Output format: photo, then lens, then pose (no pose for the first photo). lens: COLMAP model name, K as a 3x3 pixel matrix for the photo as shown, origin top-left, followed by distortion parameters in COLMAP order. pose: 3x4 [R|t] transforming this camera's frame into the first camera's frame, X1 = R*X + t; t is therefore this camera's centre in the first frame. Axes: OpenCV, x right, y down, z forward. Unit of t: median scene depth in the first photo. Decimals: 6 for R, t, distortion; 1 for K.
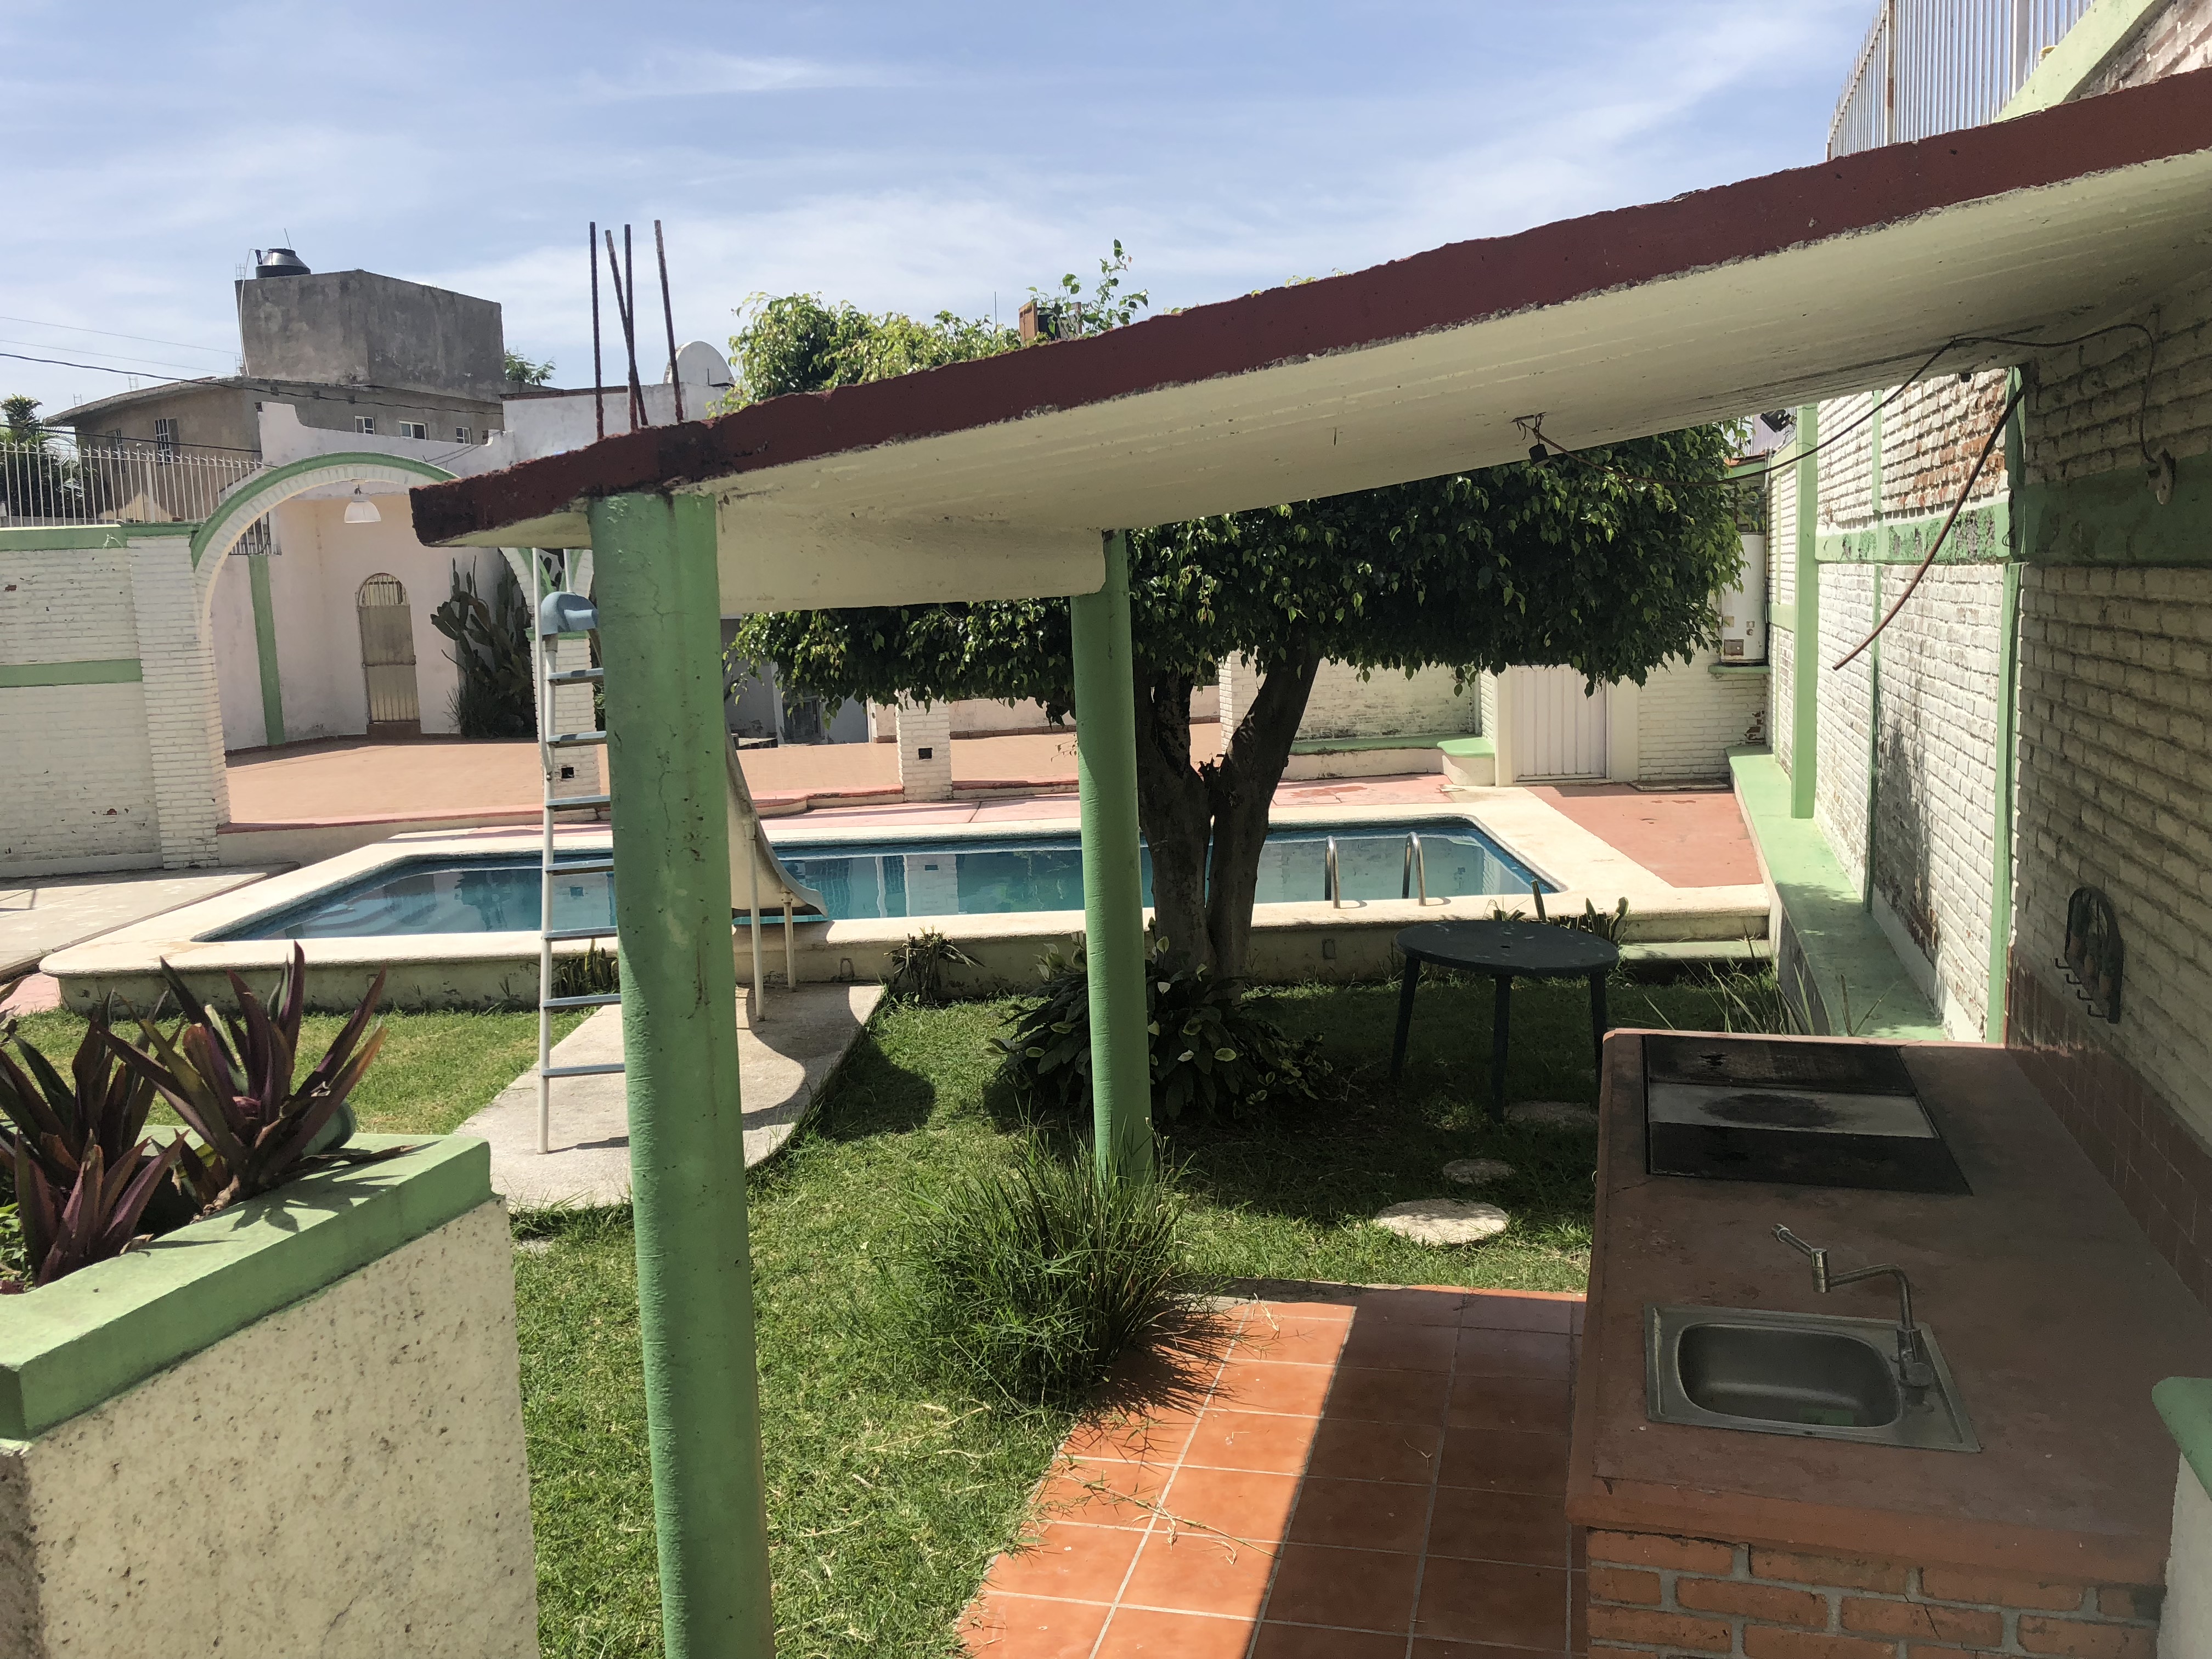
lens RADIAL K [[1800.2, 0, 1105.6], [0, 1800.2, 830.2], [0, 0, 1]] dist [0.042065, -0.044773]
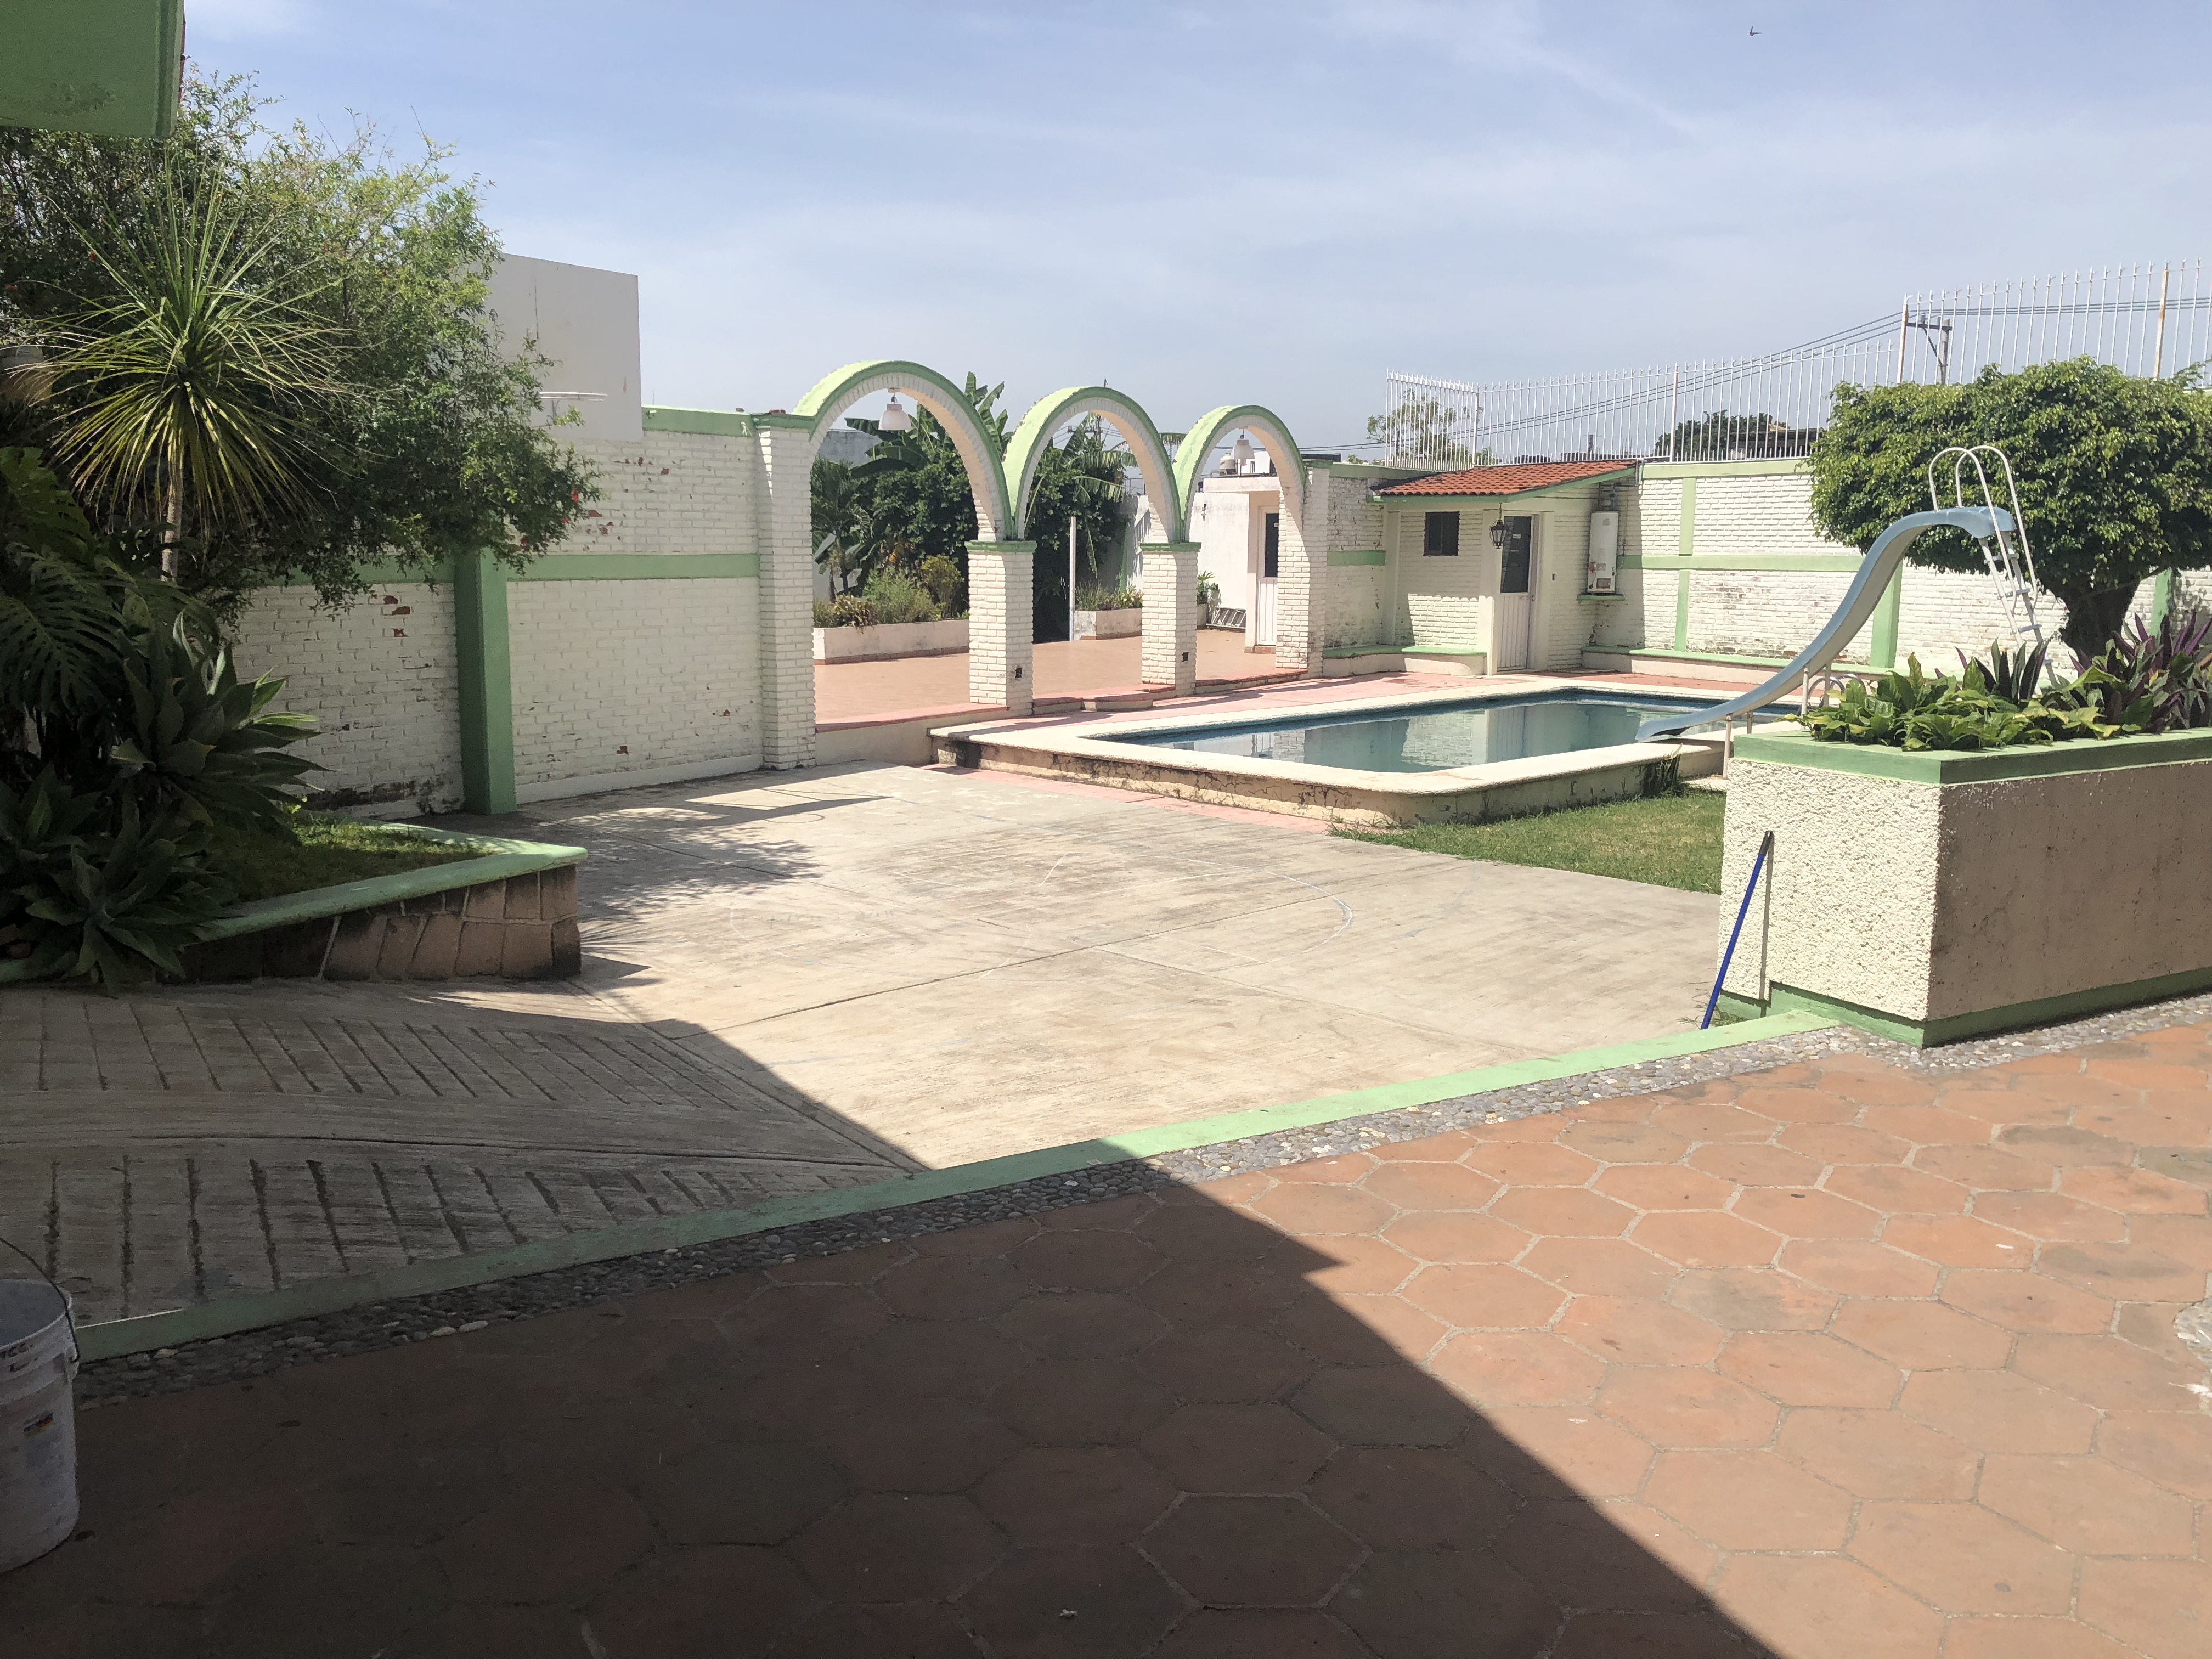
lens RADIAL K [[1800.2, 0, 1104.5], [0, 1800.2, 827.2], [0, 0, 1]] dist [0.042065, -0.044773]
pose [[0.704483, -0.068940, 0.706365, -1.089612], [0.064518, 0.997371, 0.032996, 0.031446], [-0.706783, 0.022328, 0.707078, 0.190711]]
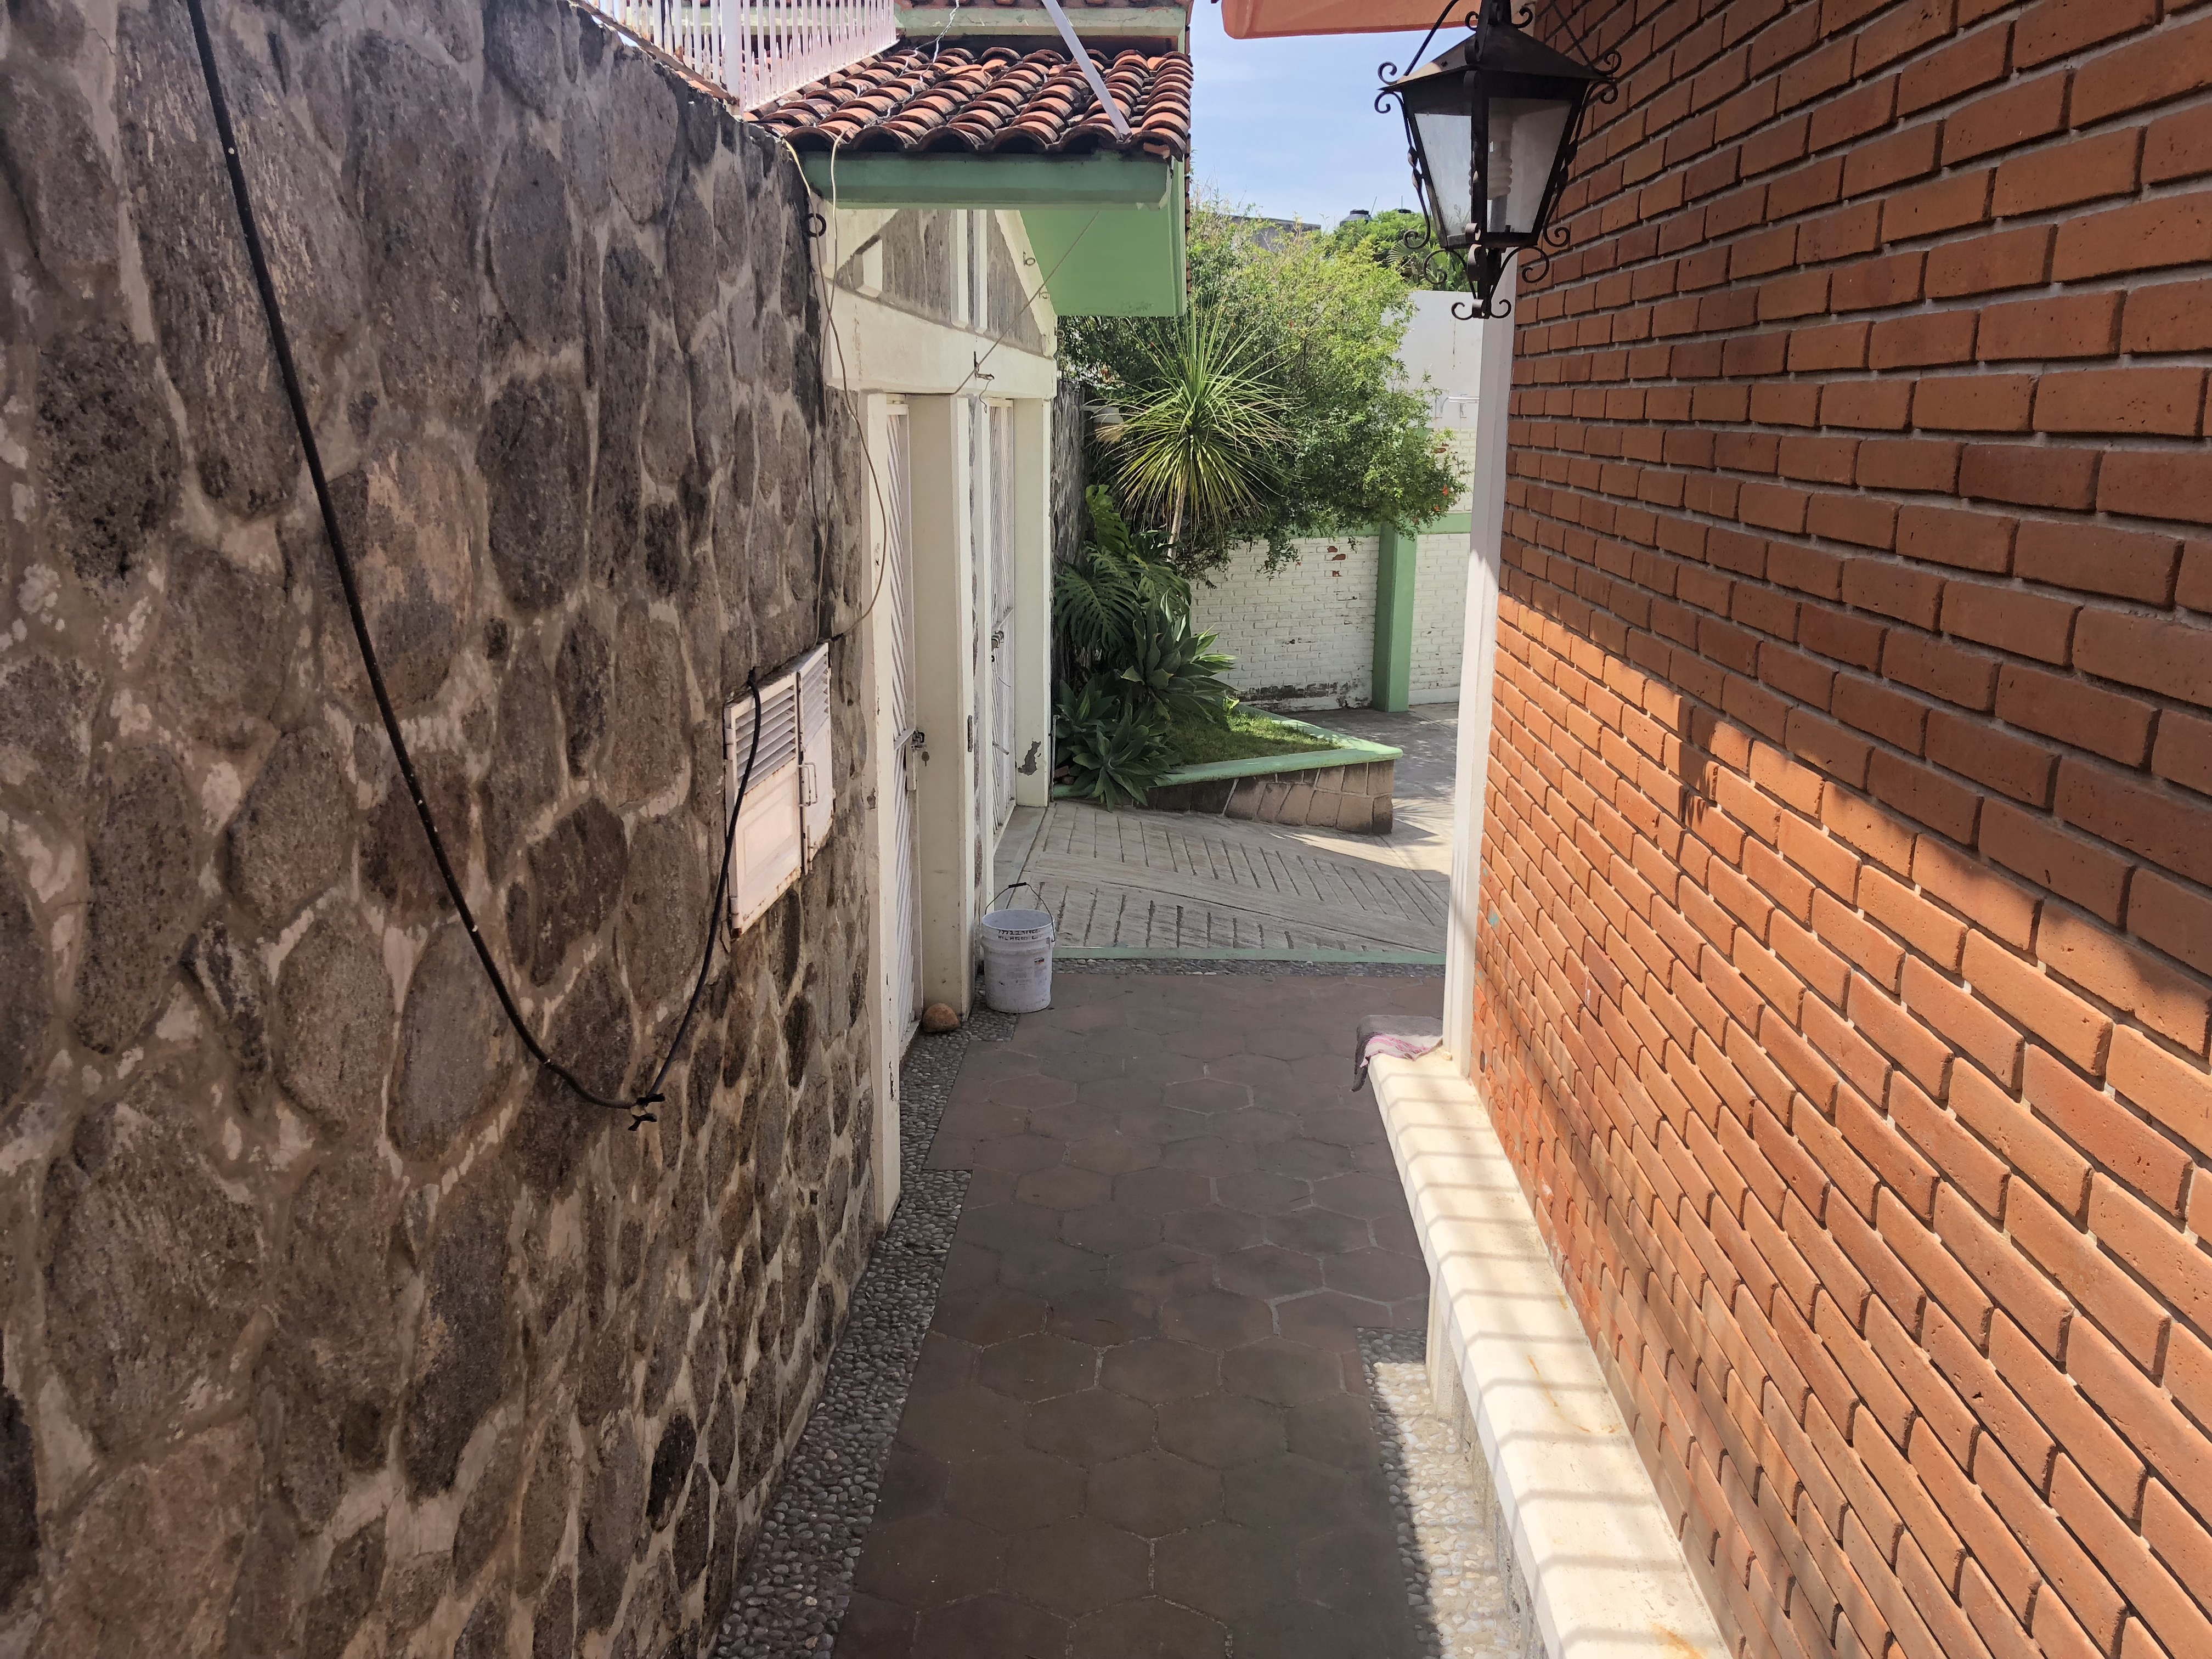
lens RADIAL K [[1800.2, 0, 1103.8], [0, 1800.2, 830.9], [0, 0, 1]] dist [0.042065, -0.044773]
pose [[0.970817, -0.010227, 0.239602, -1.135591], [-0.010728, 0.996238, 0.085992, 0.014694], [-0.239580, -0.086053, 0.967055, -0.054158]]
